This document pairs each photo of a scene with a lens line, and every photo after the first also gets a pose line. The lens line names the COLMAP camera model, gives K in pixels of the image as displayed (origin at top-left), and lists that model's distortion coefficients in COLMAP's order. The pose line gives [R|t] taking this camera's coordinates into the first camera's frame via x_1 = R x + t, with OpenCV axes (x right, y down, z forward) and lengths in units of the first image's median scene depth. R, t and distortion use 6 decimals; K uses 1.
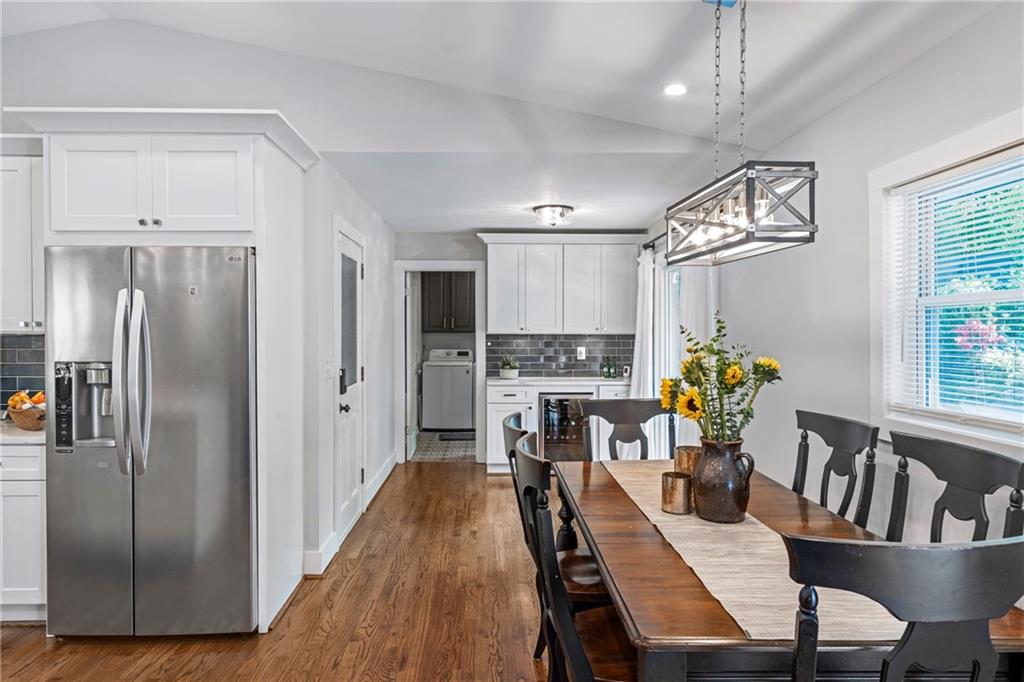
lens RADIAL K [[624.7, 0, 508.2], [0, 624.7, 339.1], [0, 0, 1]] dist [-0.002425, -0.000627]
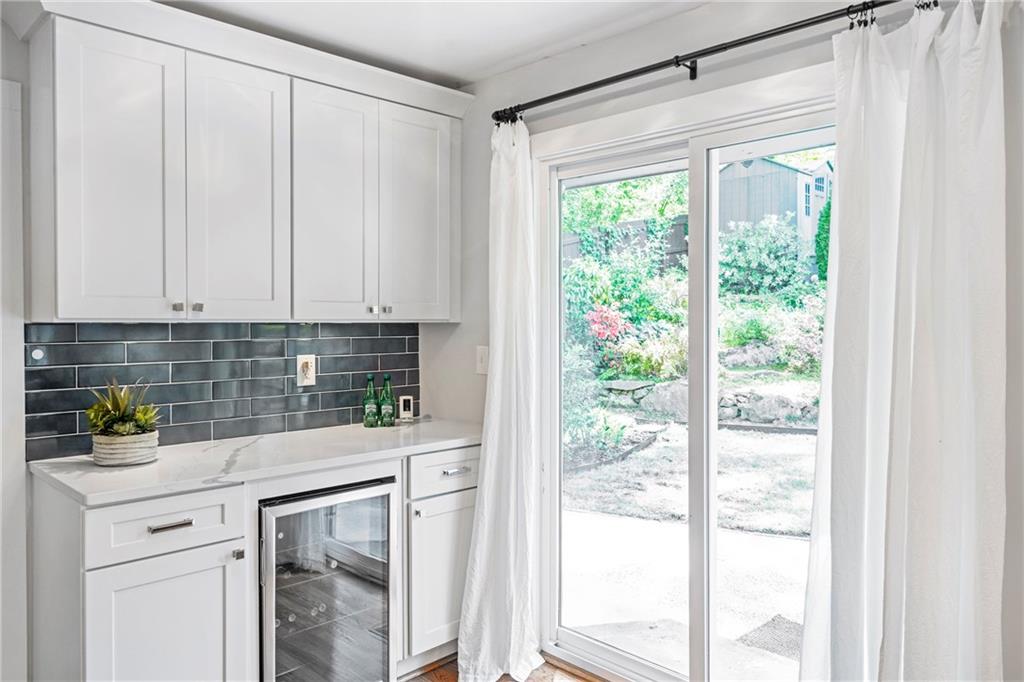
lens RADIAL K [[722.5, 0, 512.8], [0, 722.5, 338.0], [0, 0, 1]] dist [0.000813, 0.000005]
pose [[0.736732, -0.016584, 0.675982, -0.100332], [0.005877, 0.999818, 0.018123, -0.005789], [-0.676160, -0.009380, 0.736695, 0.582543]]
